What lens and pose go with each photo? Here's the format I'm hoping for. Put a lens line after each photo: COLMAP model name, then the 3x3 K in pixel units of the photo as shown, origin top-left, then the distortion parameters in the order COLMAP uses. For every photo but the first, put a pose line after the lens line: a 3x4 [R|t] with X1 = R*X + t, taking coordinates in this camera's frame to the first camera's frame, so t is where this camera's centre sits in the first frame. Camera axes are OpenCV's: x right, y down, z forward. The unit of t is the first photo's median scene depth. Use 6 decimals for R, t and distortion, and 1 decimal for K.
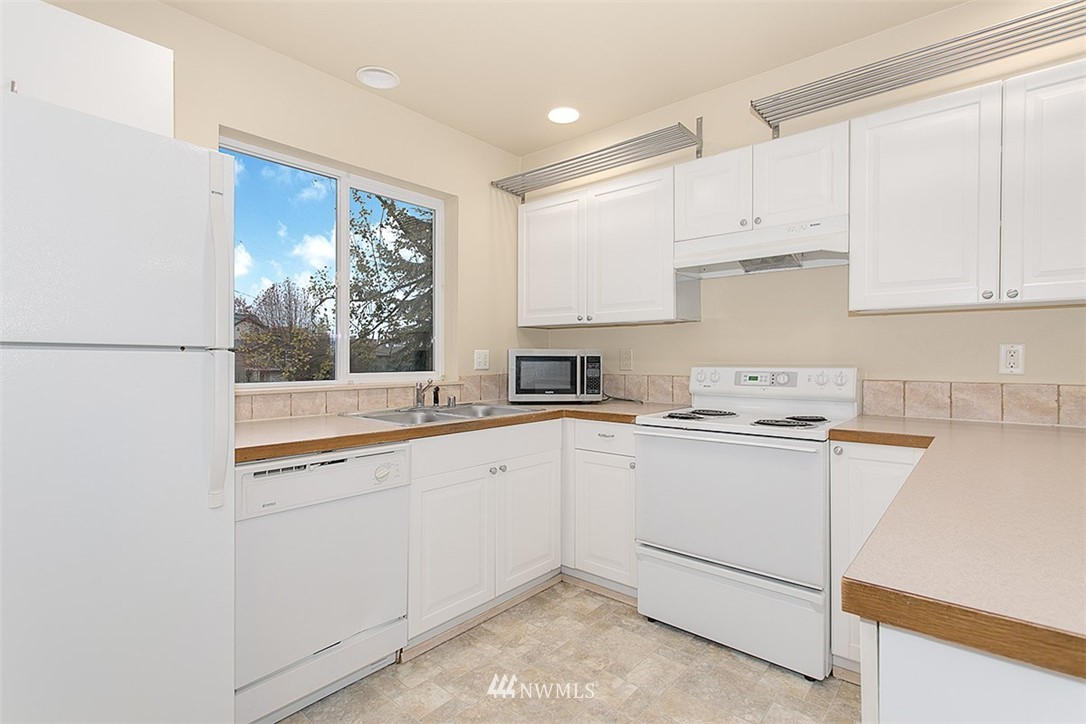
lens RADIAL K [[520.7, 0, 543.6], [0, 520.7, 358.6], [0, 0, 1]] dist [-0.005586, 0.002114]
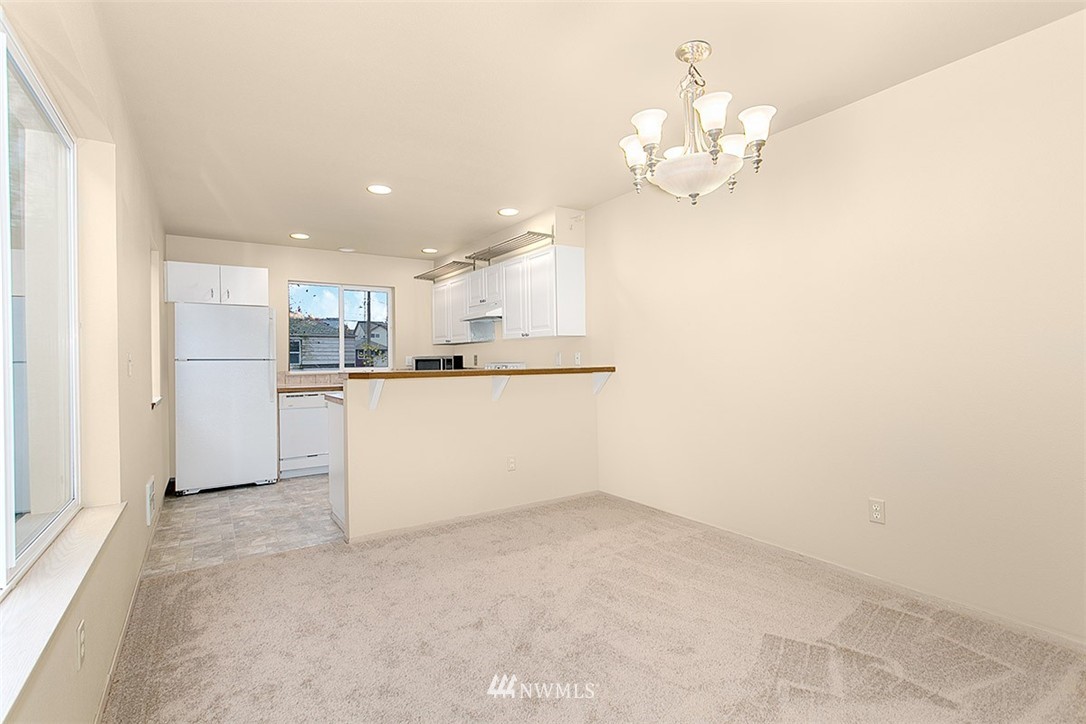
lens RADIAL K [[520.7, 0, 547.9], [0, 520.7, 357.1], [0, 0, 1]] dist [-0.005586, 0.002114]
pose [[0.963747, -0.013440, -0.266479, 1.093906], [0.013066, 0.999910, -0.003175, 0.000414], [0.266498, -0.000422, 0.963835, -0.993869]]
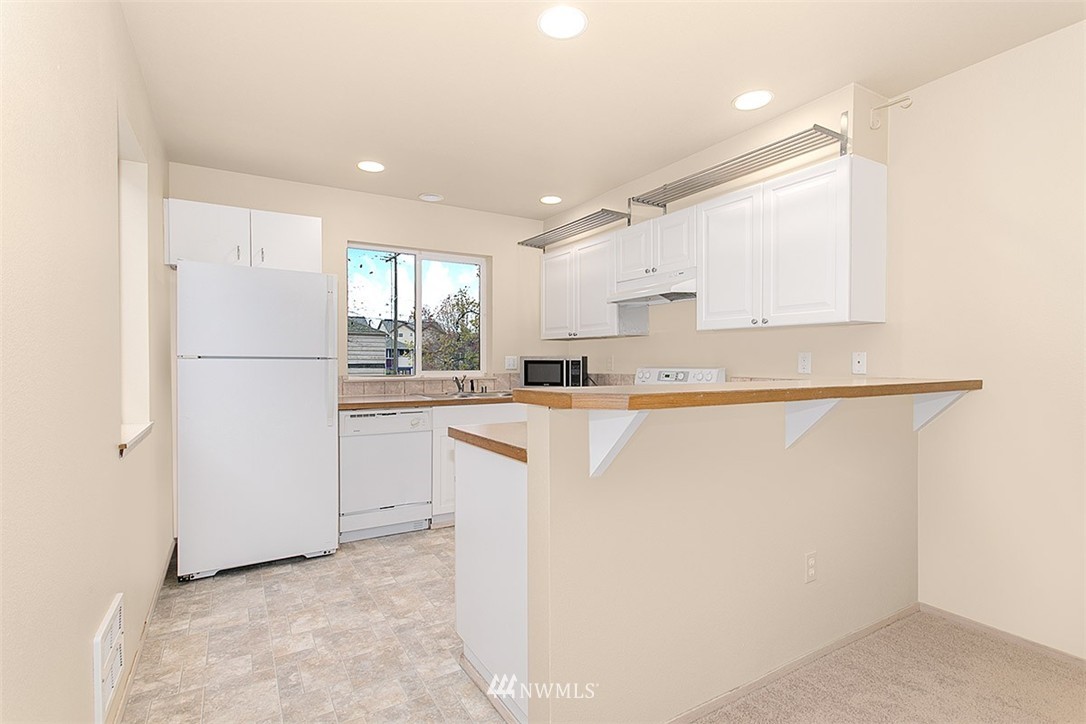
lens RADIAL K [[520.7, 0, 534.0], [0, 520.7, 365.1], [0, 0, 1]] dist [-0.005586, 0.002114]
pose [[0.948873, 0.002231, -0.315649, 0.458848], [0.000108, 0.999973, 0.007395, -0.002505], [0.315657, -0.007051, 0.948847, -0.436412]]
